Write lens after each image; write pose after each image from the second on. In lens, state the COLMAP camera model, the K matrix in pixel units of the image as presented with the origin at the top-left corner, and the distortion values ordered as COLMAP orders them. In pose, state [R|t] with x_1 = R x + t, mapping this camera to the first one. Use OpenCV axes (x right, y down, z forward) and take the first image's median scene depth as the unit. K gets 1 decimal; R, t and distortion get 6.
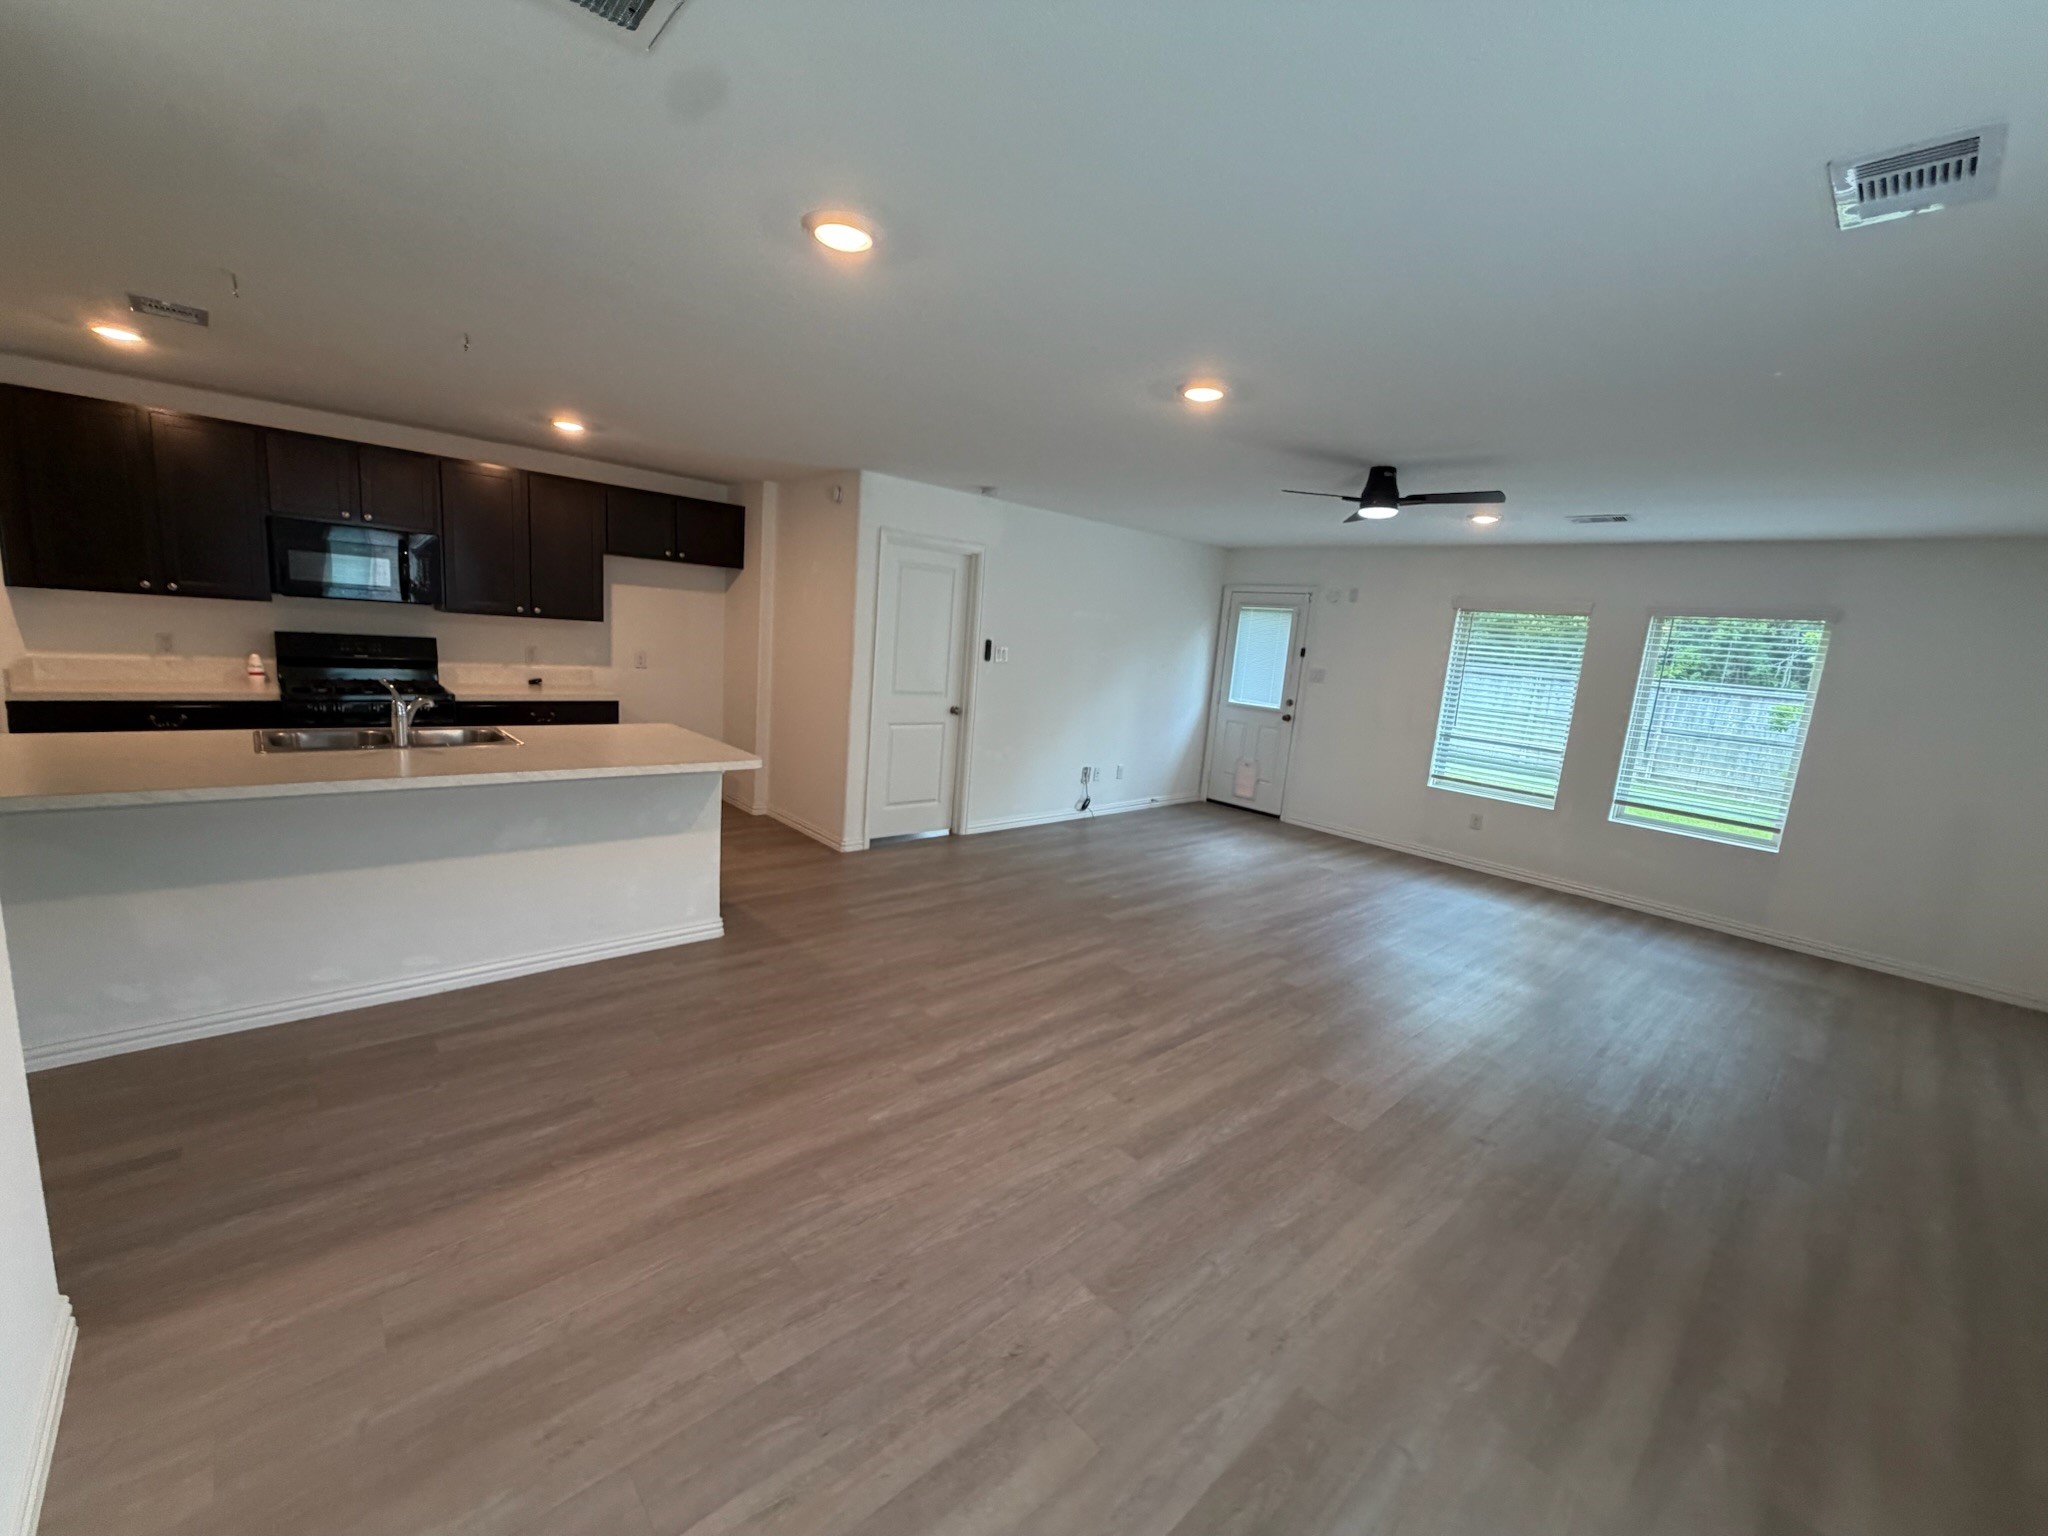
lens RADIAL K [[818.2, 0, 1017.2], [0, 818.2, 770.7], [0, 0, 1]] dist [-0.000634, 0.000417]
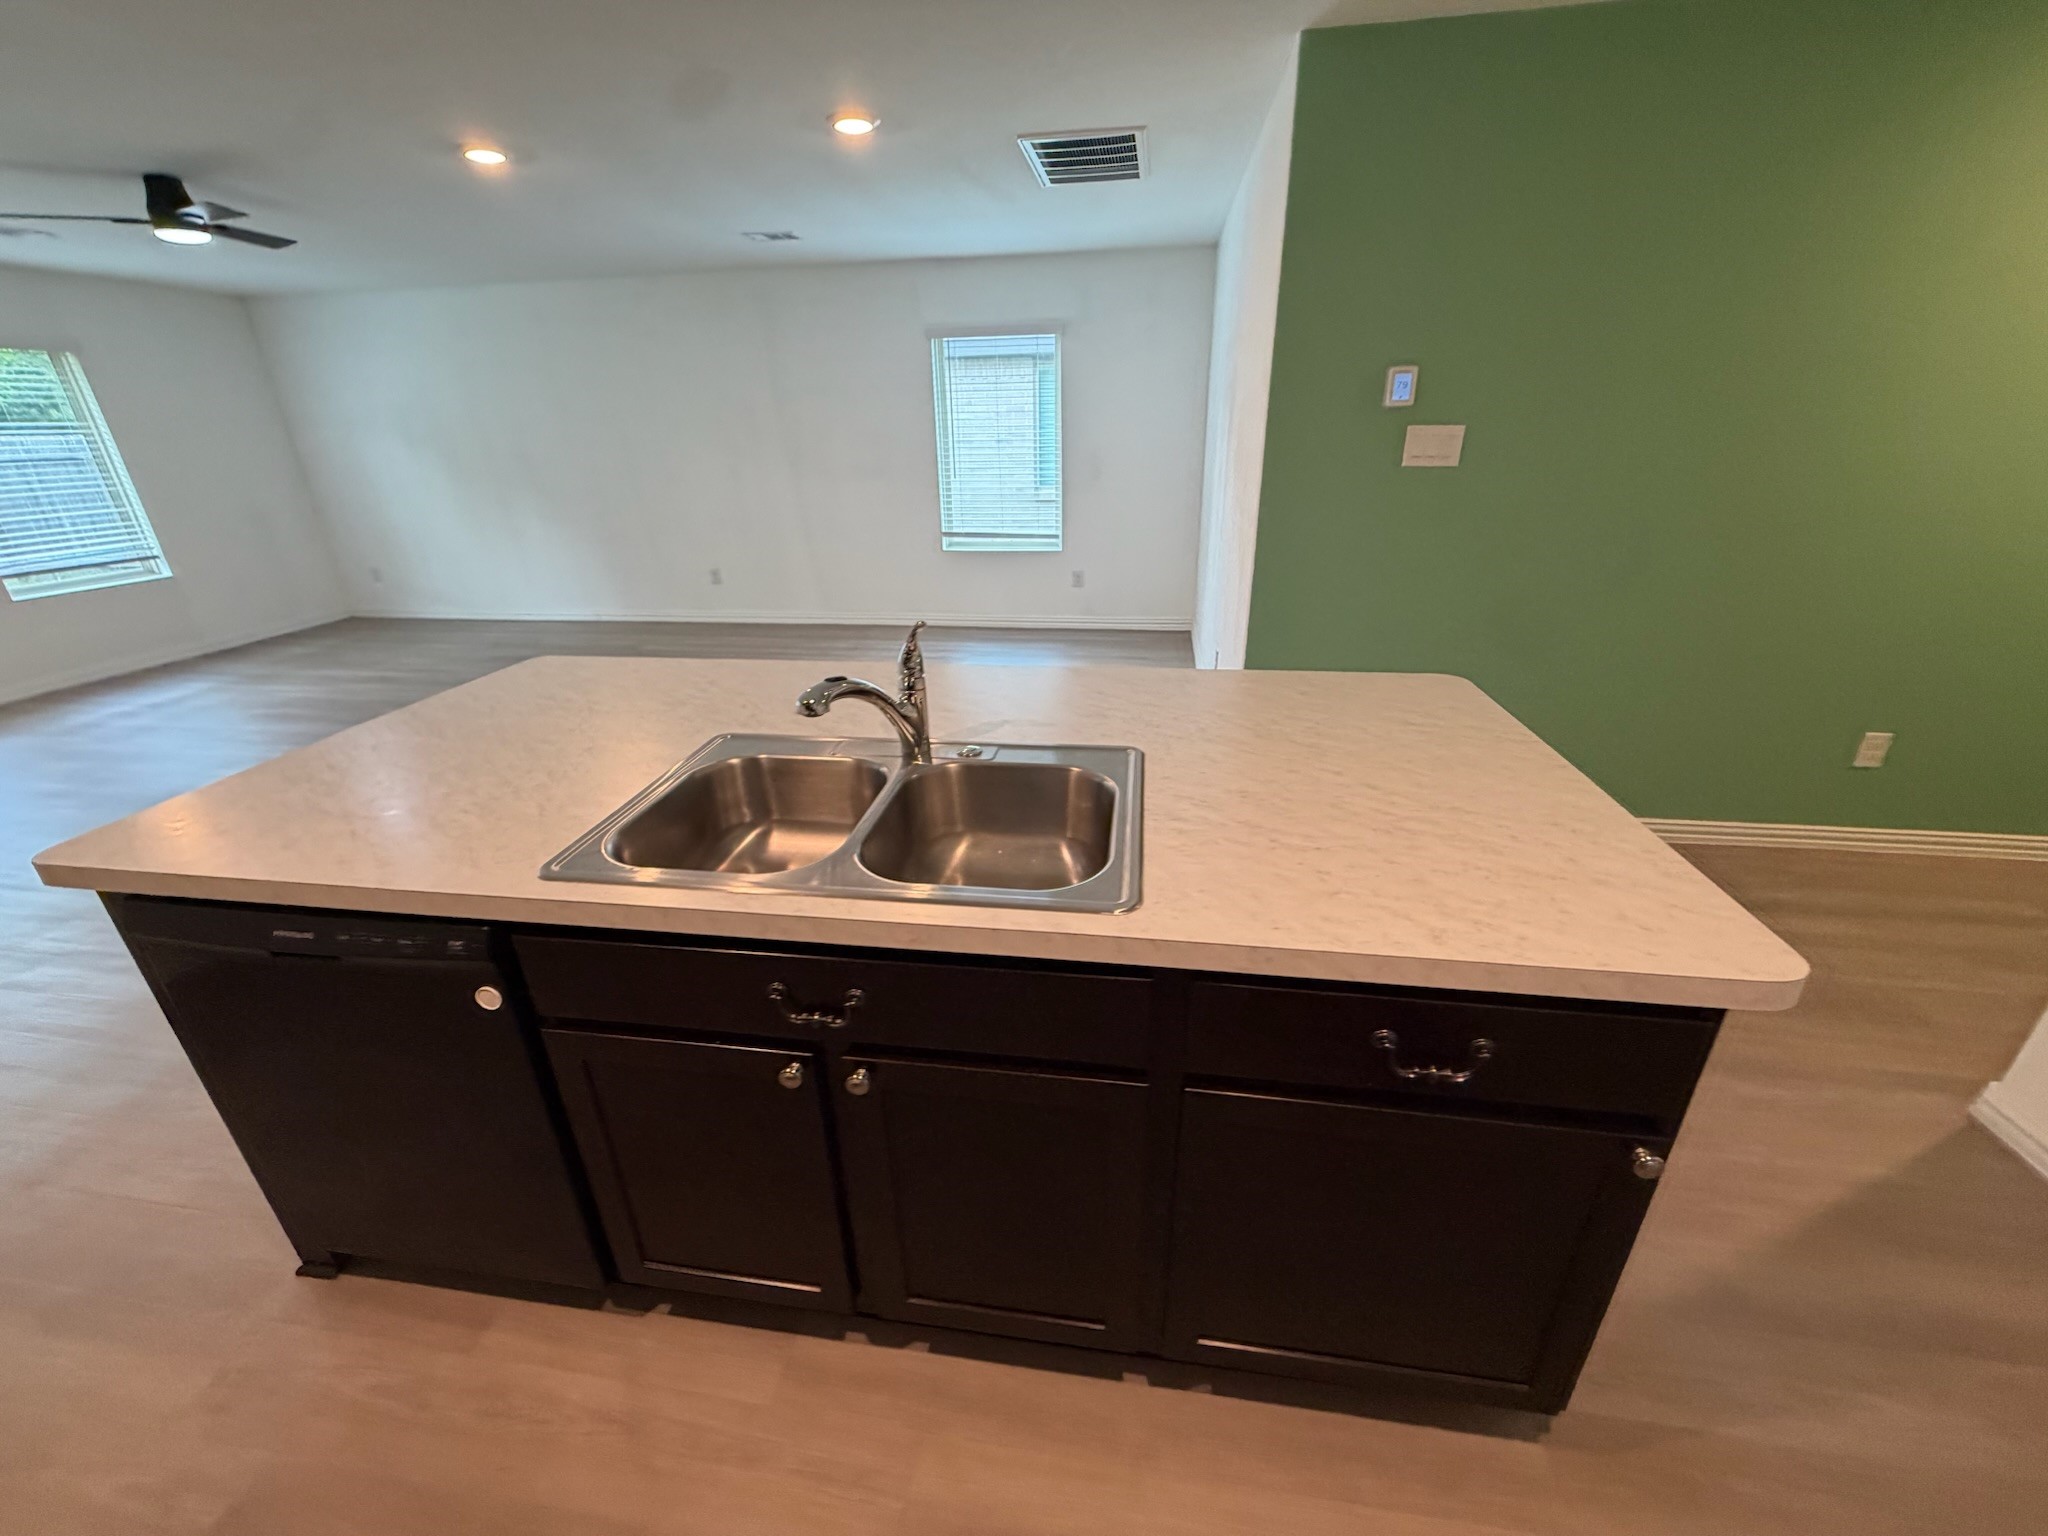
lens RADIAL K [[818.2, 0, 1018.9], [0, 818.2, 765.6], [0, 0, 1]] dist [-0.000634, 0.000417]
pose [[-0.626351, -0.366170, 0.688189, -0.654352], [0.105246, 0.835008, 0.540078, -0.158937], [-0.772404, 0.410708, -0.484471, 0.694451]]
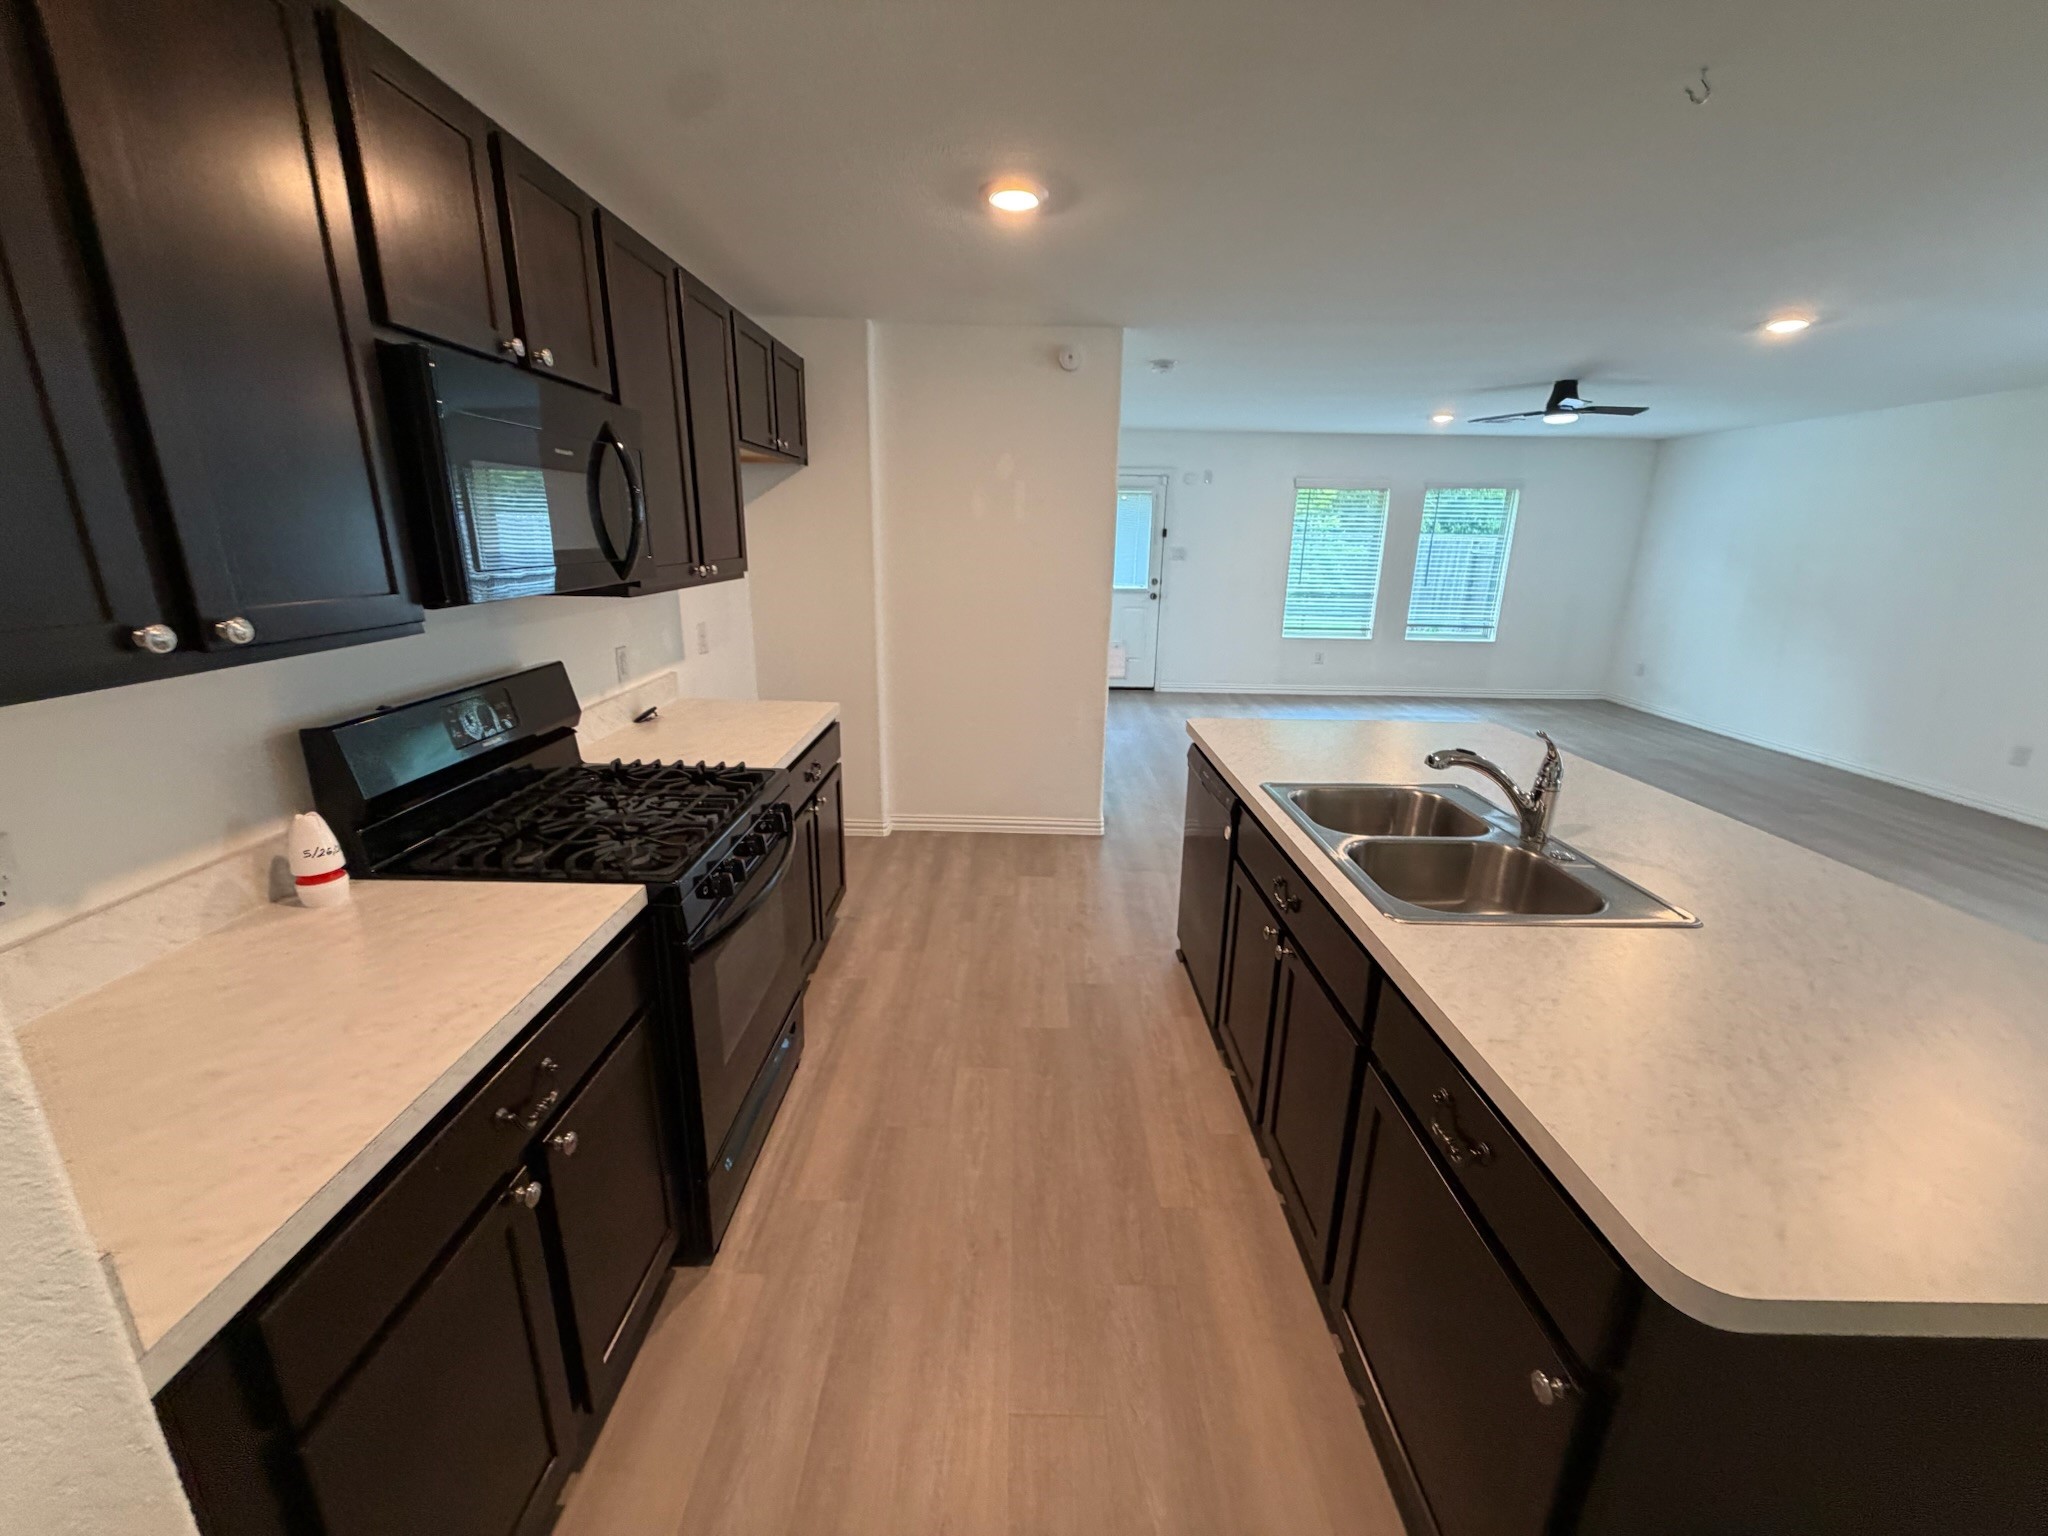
lens RADIAL K [[818.2, 0, 1016.9], [0, 818.2, 773.2], [0, 0, 1]] dist [-0.000634, 0.000417]
pose [[0.679212, -0.276020, 0.680062, -0.802304], [0.166136, 0.960358, 0.223856, -0.152788], [-0.714891, -0.039063, 0.698144, 0.502471]]
